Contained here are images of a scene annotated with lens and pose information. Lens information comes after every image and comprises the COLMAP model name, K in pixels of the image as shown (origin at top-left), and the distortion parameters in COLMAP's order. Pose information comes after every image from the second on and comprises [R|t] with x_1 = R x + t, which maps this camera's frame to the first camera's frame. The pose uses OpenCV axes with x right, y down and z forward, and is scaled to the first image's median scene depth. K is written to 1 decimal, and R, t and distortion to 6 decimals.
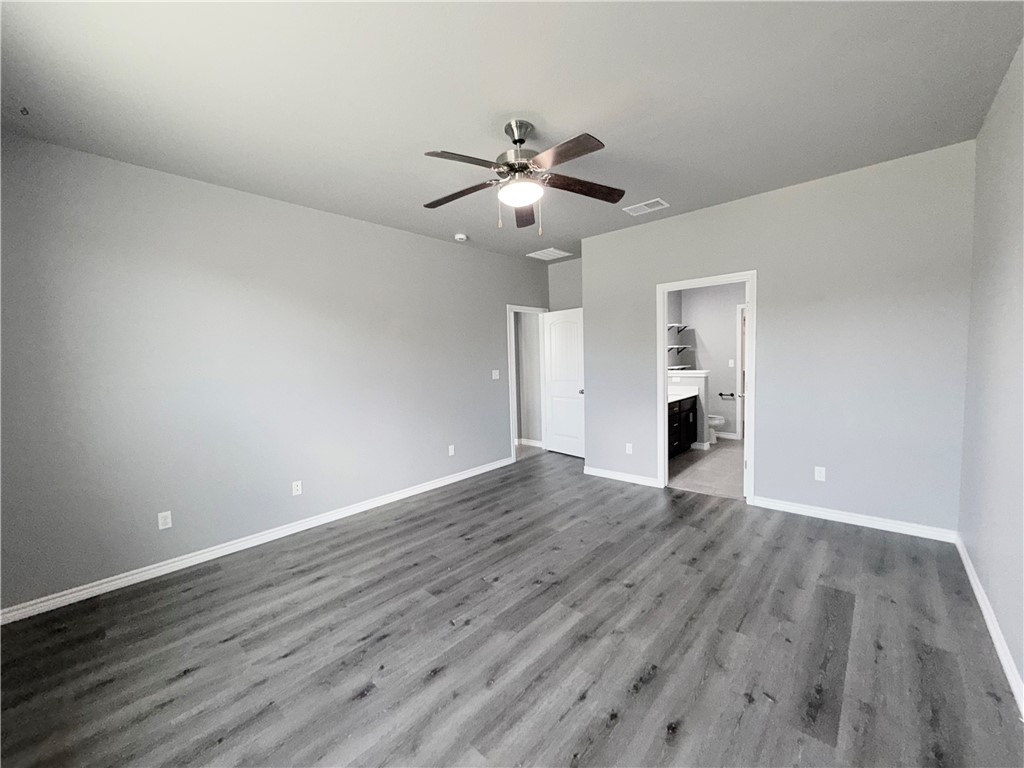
lens RADIAL K [[411.1, 0, 512.0], [0, 411.1, 384.0], [0, 0, 1]] dist [-0.001086, -0.000382]
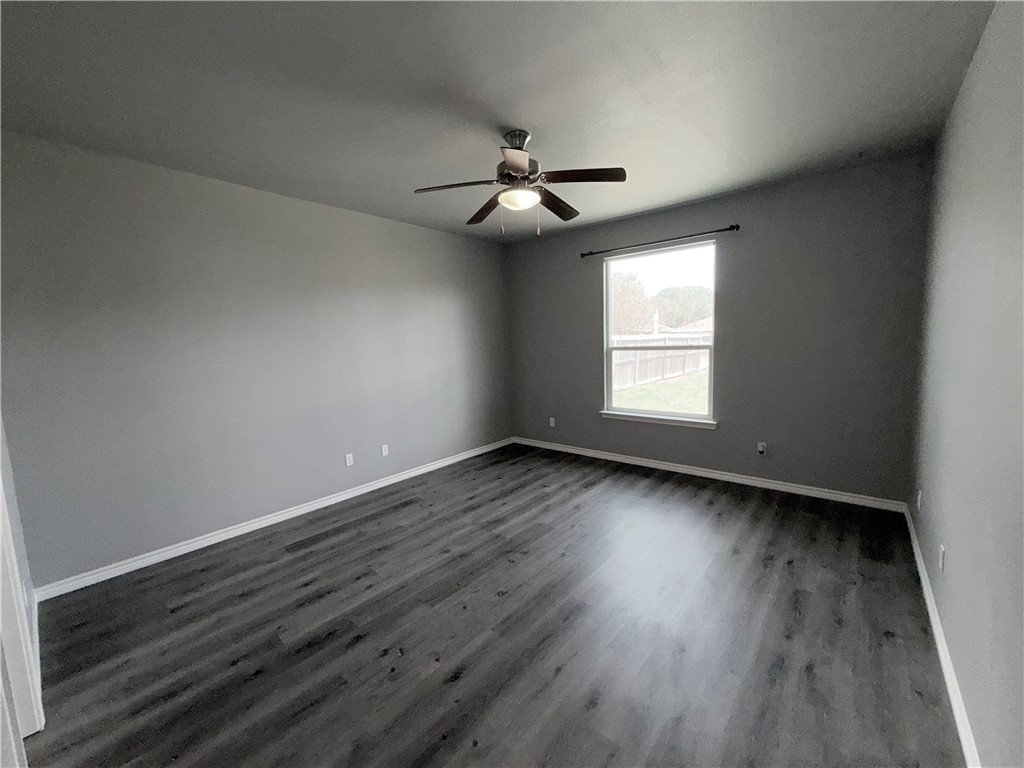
lens RADIAL K [[411.1, 0, 512.0], [0, 411.1, 384.0], [0, 0, 1]] dist [-0.001086, -0.000382]
pose [[-0.997534, 0.065550, -0.025089, 0.080934], [0.060200, 0.982846, 0.174329, -0.142000], [0.036086, 0.172388, -0.984368, 1.732323]]
